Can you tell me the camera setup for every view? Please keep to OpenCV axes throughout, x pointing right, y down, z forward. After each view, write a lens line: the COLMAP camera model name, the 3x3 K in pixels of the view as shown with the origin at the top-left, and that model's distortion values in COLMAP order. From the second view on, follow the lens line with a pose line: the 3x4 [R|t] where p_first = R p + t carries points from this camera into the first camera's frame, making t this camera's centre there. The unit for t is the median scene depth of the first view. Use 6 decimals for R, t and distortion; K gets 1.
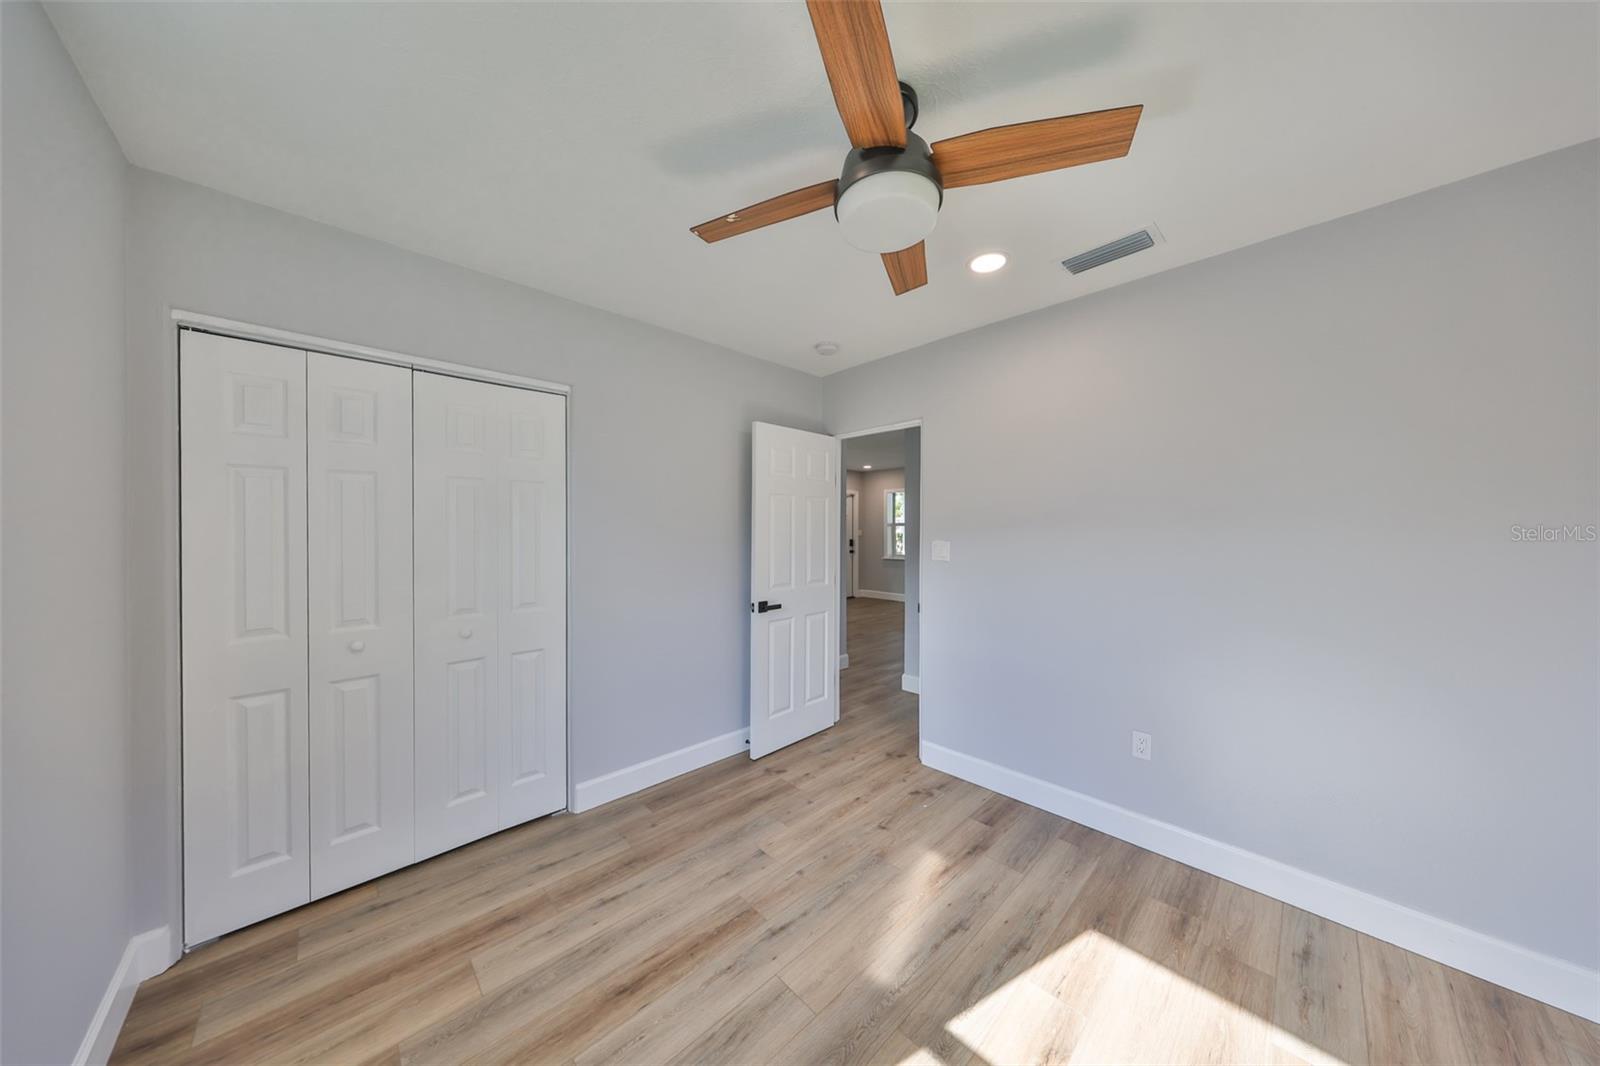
lens RADIAL K [[496.8, 0, 802.1], [0, 496.8, 523.4], [0, 0, 1]] dist [-0.000902, -0.000006]
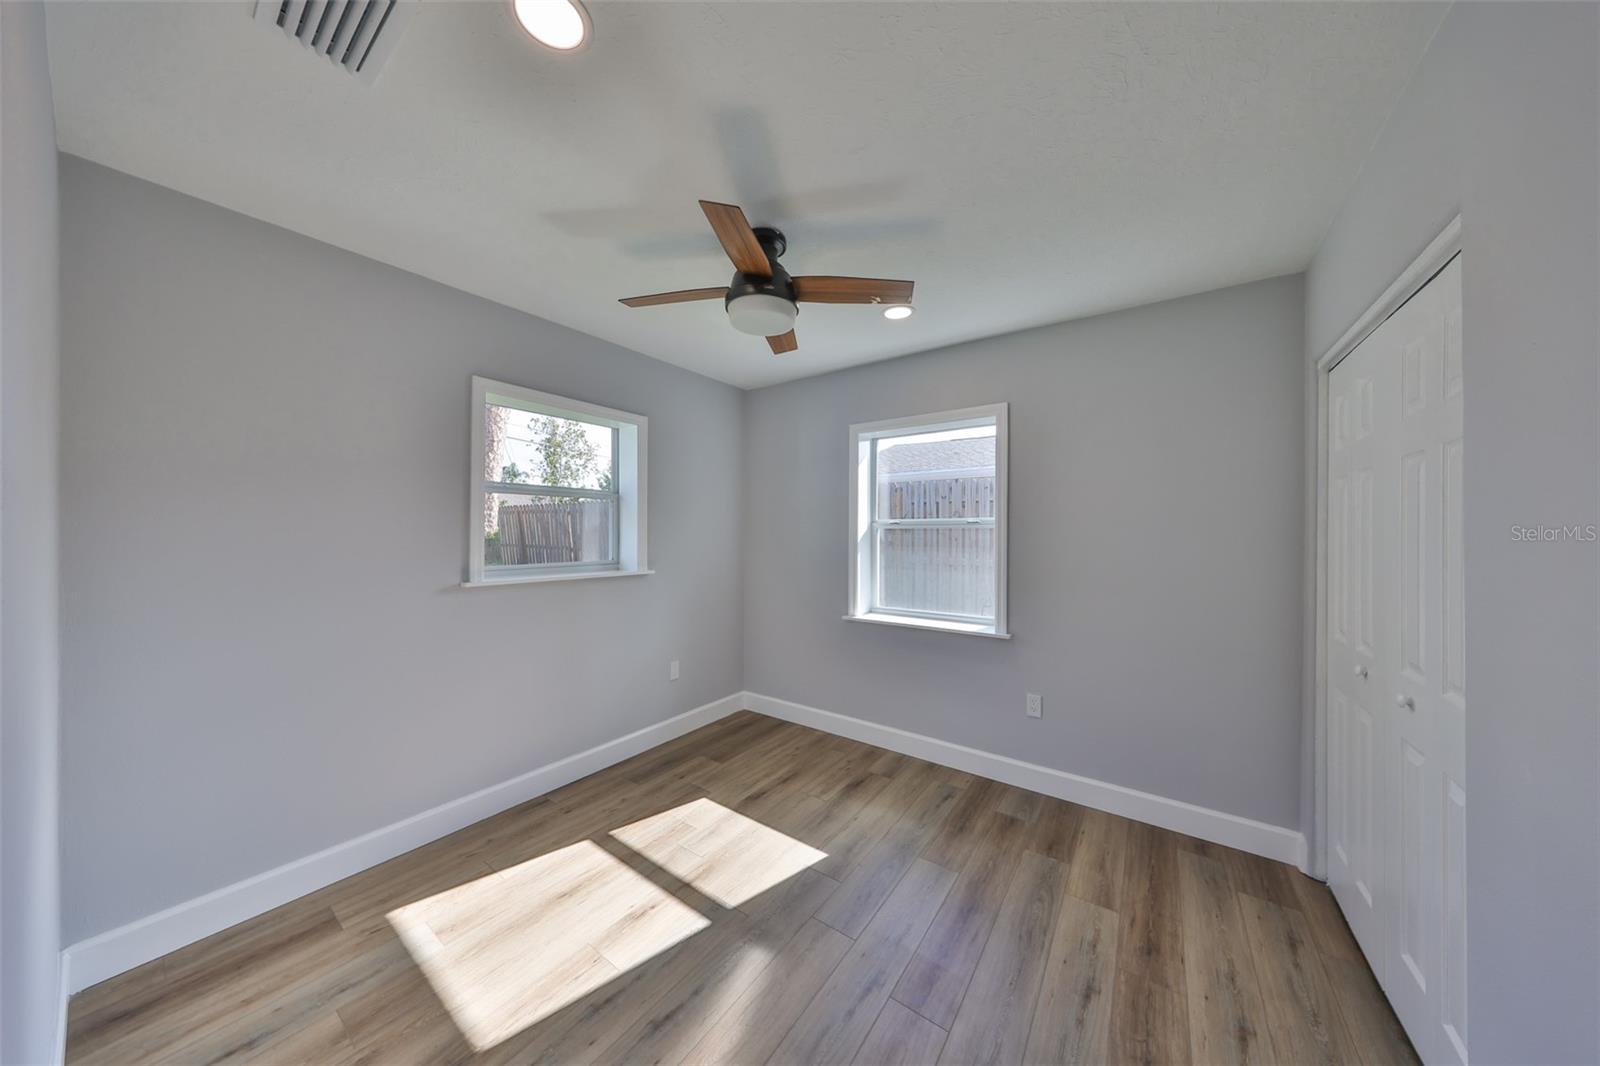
lens RADIAL K [[504.9, 0, 800.0], [0, 504.9, 533.0], [0, 0, 1]] dist [0.000657, 0.000068]
pose [[-0.981656, -0.008358, -0.190475, 0.235634], [-0.007209, 0.999951, -0.006728, 0.017619], [0.190522, -0.005232, -0.981669, 1.713491]]
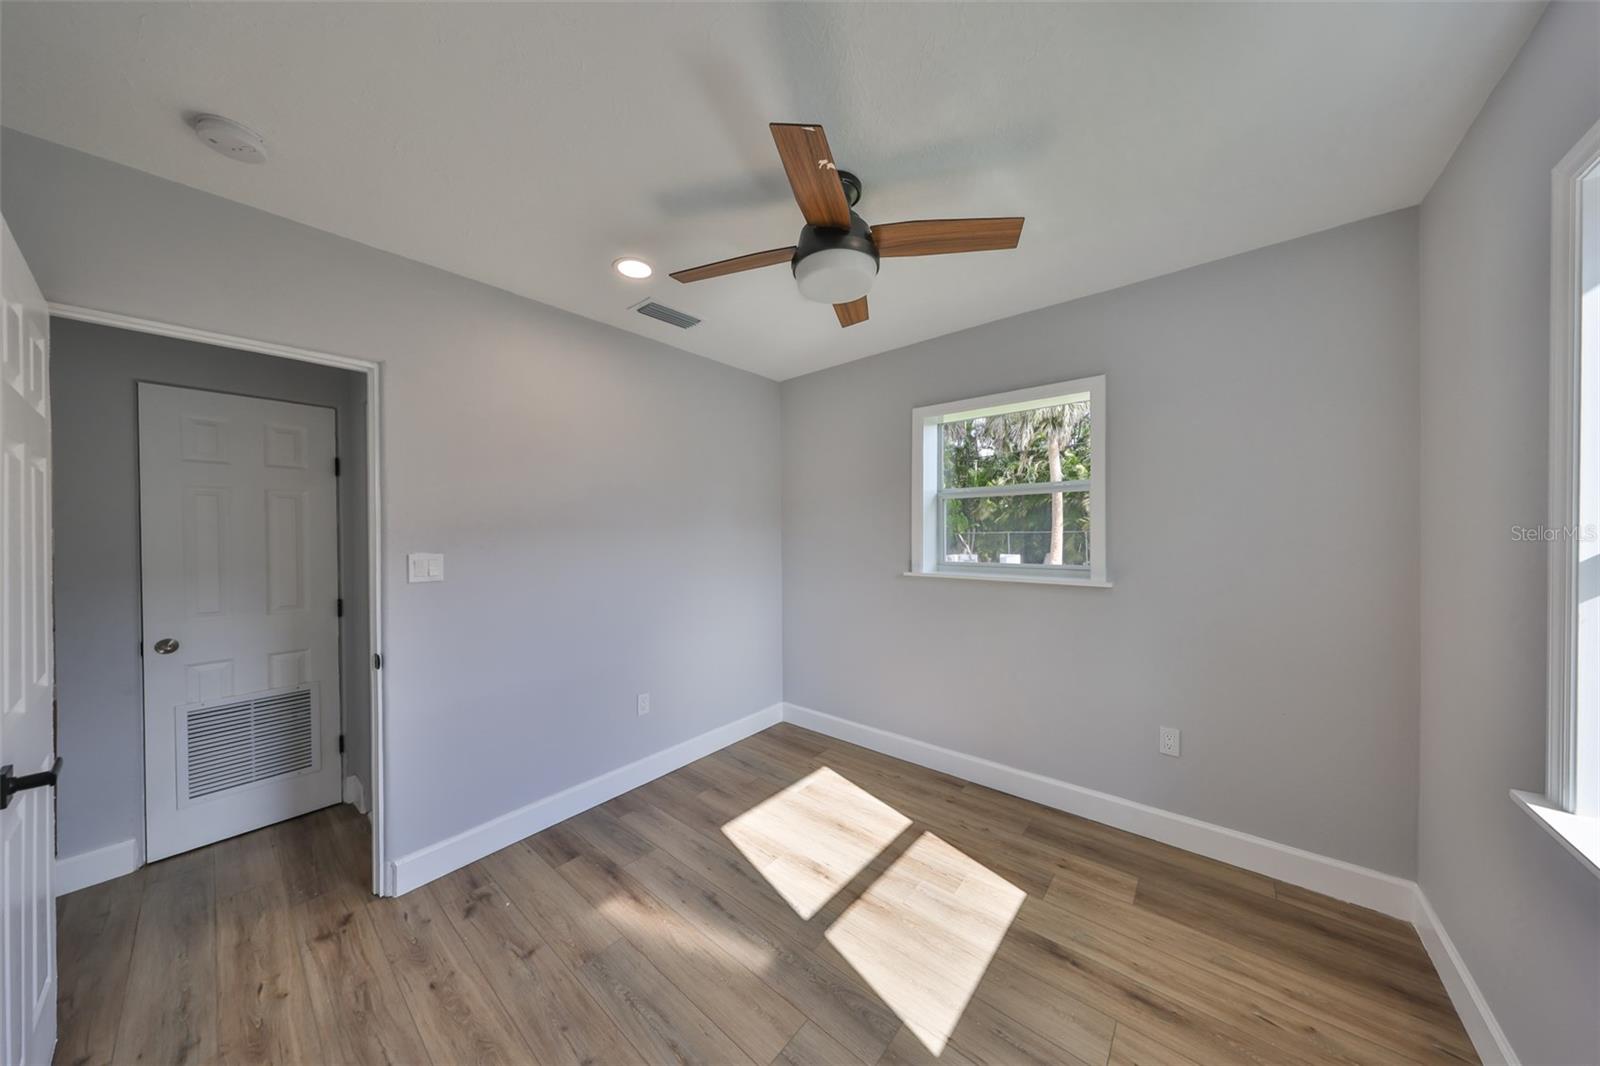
lens RADIAL K [[504.9, 0, 800.0], [0, 504.9, 533.0], [0, 0, 1]] dist [0.000657, 0.000068]
pose [[-0.104130, -0.006523, 0.994542, -0.741371], [0.000683, 0.999978, 0.006630, 0.002200], [-0.994563, 0.001370, -0.104123, 0.850881]]
